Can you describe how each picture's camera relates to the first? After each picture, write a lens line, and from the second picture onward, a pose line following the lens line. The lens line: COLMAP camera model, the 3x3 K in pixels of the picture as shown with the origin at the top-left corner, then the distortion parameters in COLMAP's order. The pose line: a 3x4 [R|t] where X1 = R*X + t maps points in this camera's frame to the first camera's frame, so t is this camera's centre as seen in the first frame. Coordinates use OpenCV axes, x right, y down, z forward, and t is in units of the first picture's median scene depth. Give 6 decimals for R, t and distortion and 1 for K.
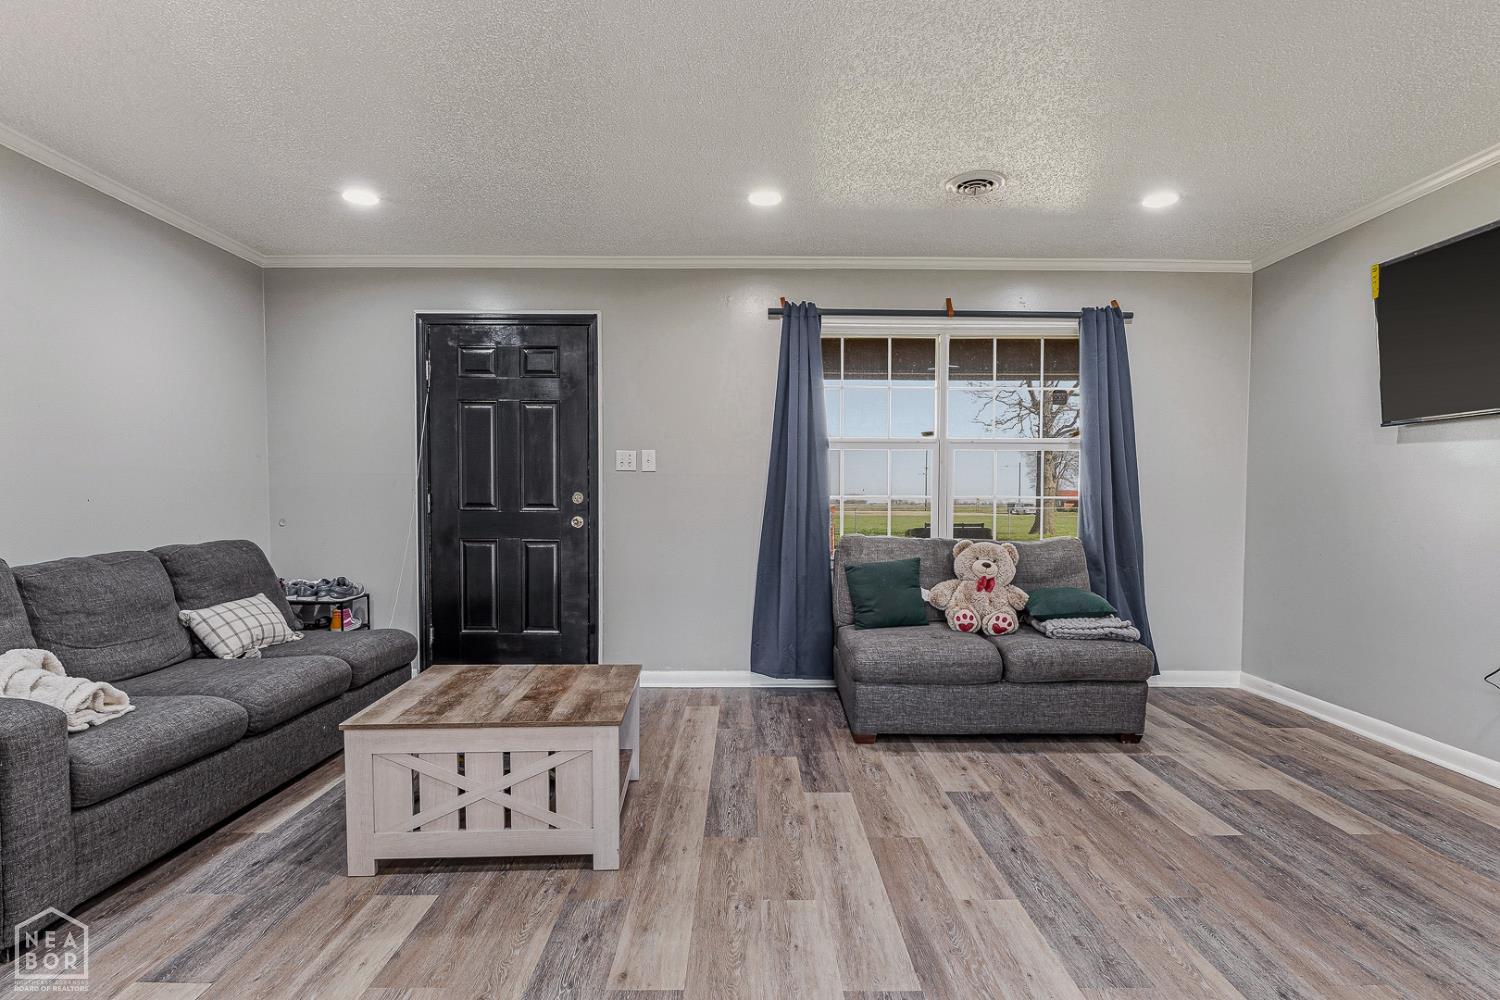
lens RADIAL K [[777.9, 0, 757.2], [0, 777.9, 545.6], [0, 0, 1]] dist [-0.002983, 0.000028]
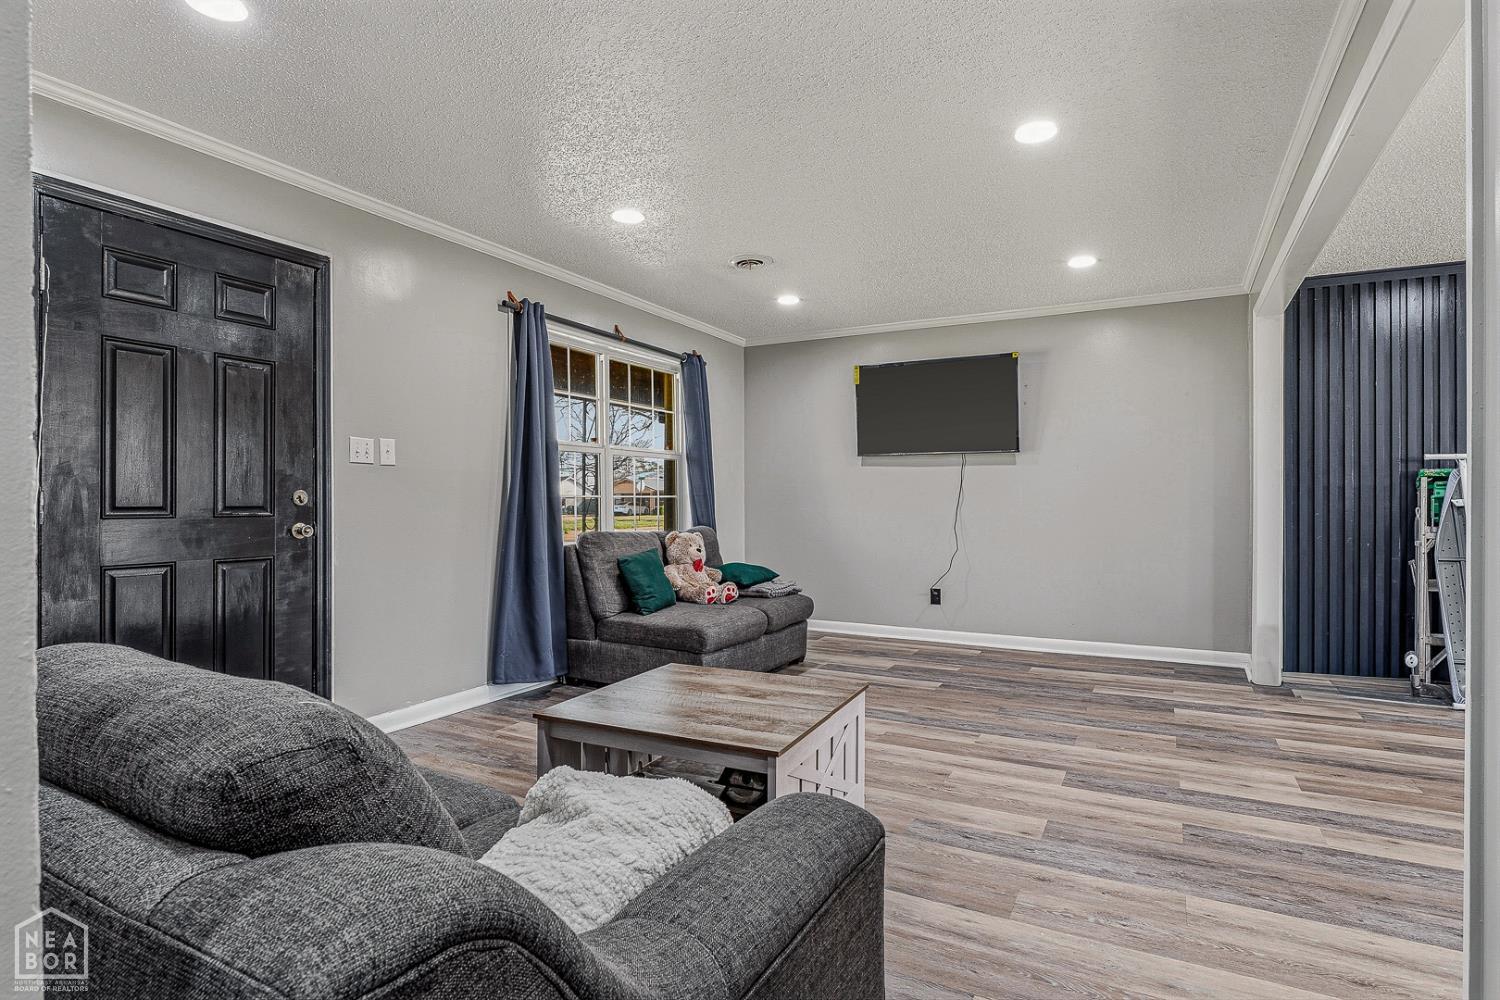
lens RADIAL K [[777.9, 0, 729.6], [0, 777.9, 505.1], [0, 0, 1]] dist [-0.002983, 0.000028]
pose [[0.493526, -0.011815, 0.869651, -0.806638], [0.049882, 0.998646, -0.014741, -0.027856], [-0.868300, 0.050655, 0.493447, 0.347087]]
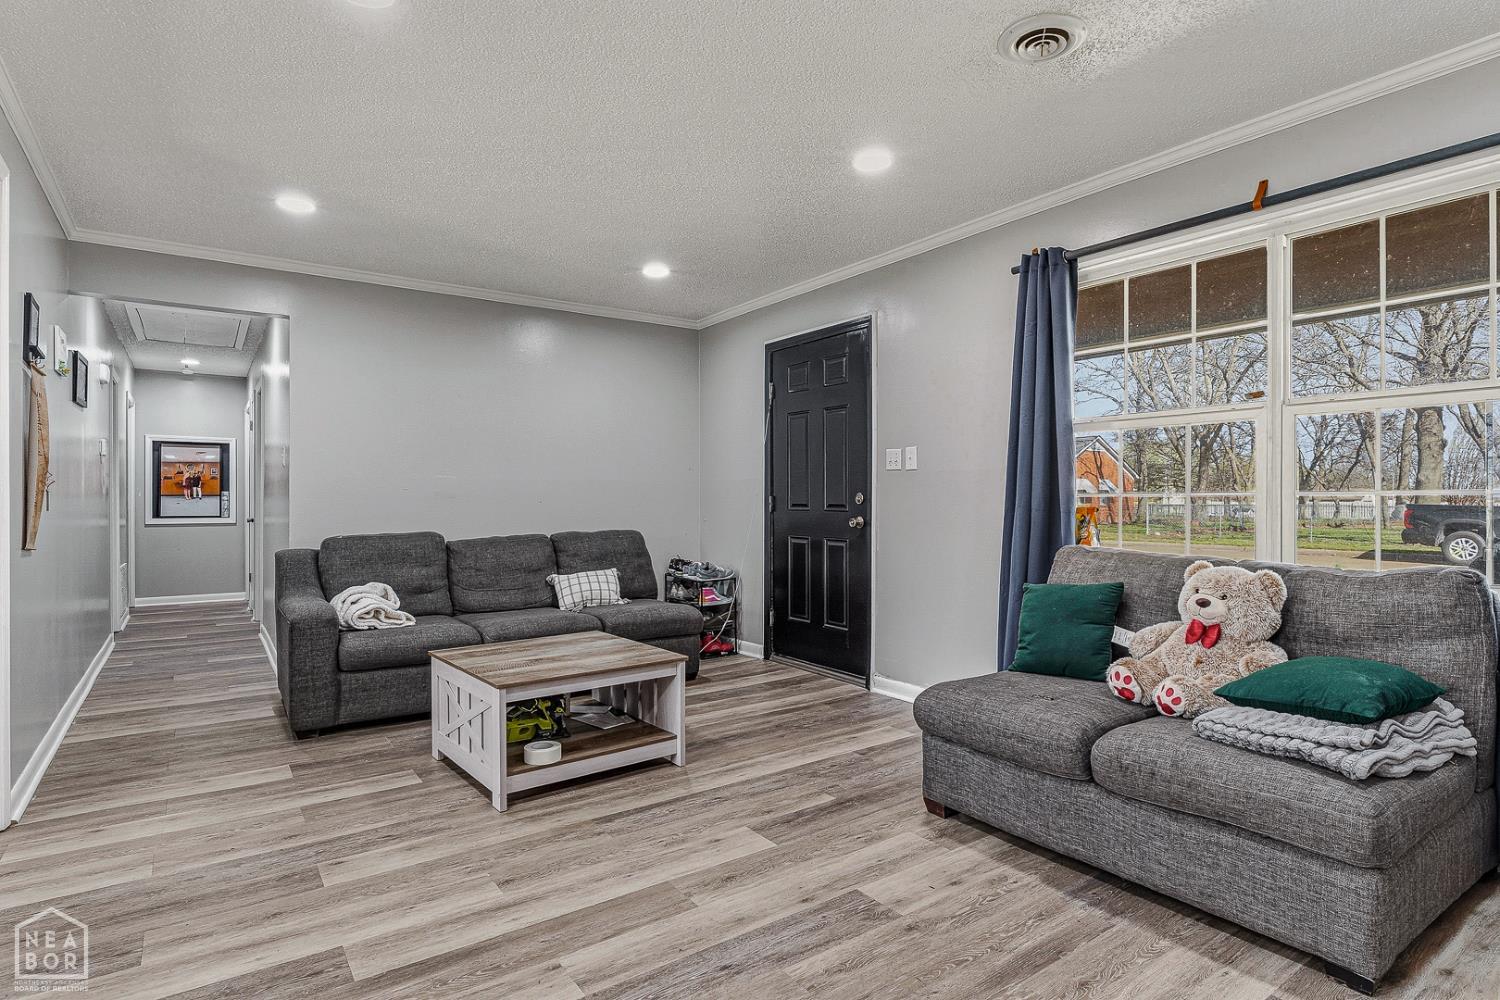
lens RADIAL K [[777.9, 0, 761.4], [0, 777.9, 502.0], [0, 0, 1]] dist [-0.002983, 0.000028]
pose [[0.585001, -0.003033, -0.811027, 0.621288], [-0.042019, 0.998537, -0.034043, -0.019881], [0.809943, 0.053994, 0.584018, 0.368749]]
